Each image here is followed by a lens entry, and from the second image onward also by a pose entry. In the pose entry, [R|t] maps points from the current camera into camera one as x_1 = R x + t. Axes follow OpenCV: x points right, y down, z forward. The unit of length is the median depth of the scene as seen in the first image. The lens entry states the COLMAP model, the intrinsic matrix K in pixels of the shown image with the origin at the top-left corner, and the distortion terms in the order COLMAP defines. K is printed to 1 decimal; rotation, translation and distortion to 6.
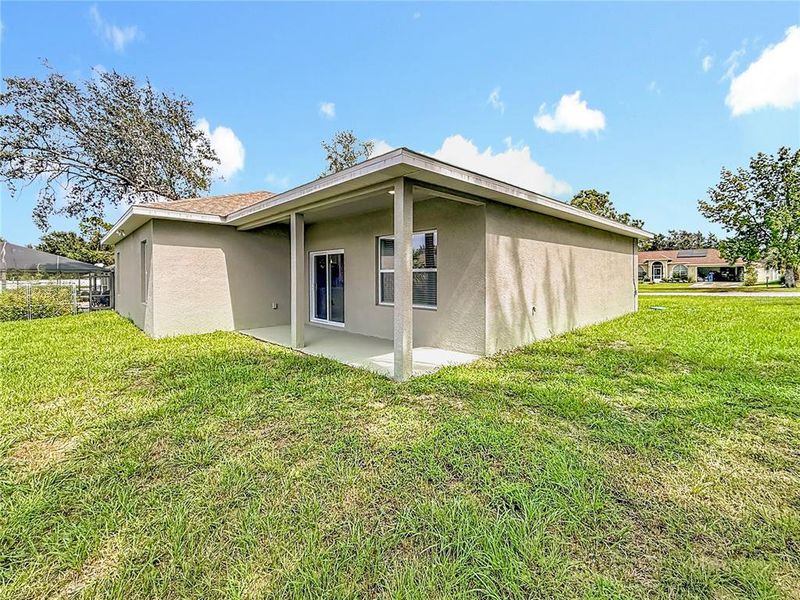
lens RADIAL K [[354.7, 0, 400.2], [0, 354.7, 276.0], [0, 0, 1]] dist [-0.000973, -0.000383]
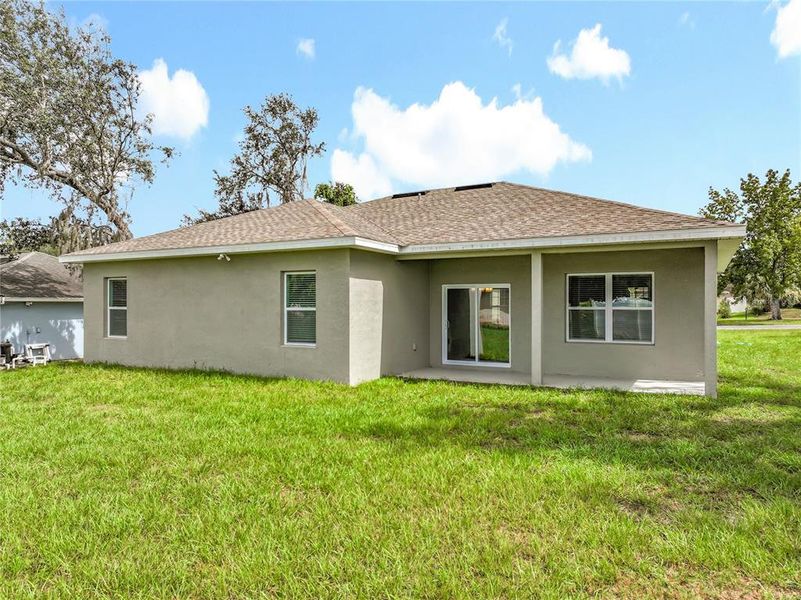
lens RADIAL K [[548.8, 0, 400.5], [0, 548.8, 300.0], [0, 0, 1]] dist [0.038268, 0.002055]
pose [[0.951601, 0.005796, 0.307281, -0.271668], [-0.003921, 0.999970, -0.006719, -0.006906], [-0.307311, 0.005189, 0.951595, -0.090491]]
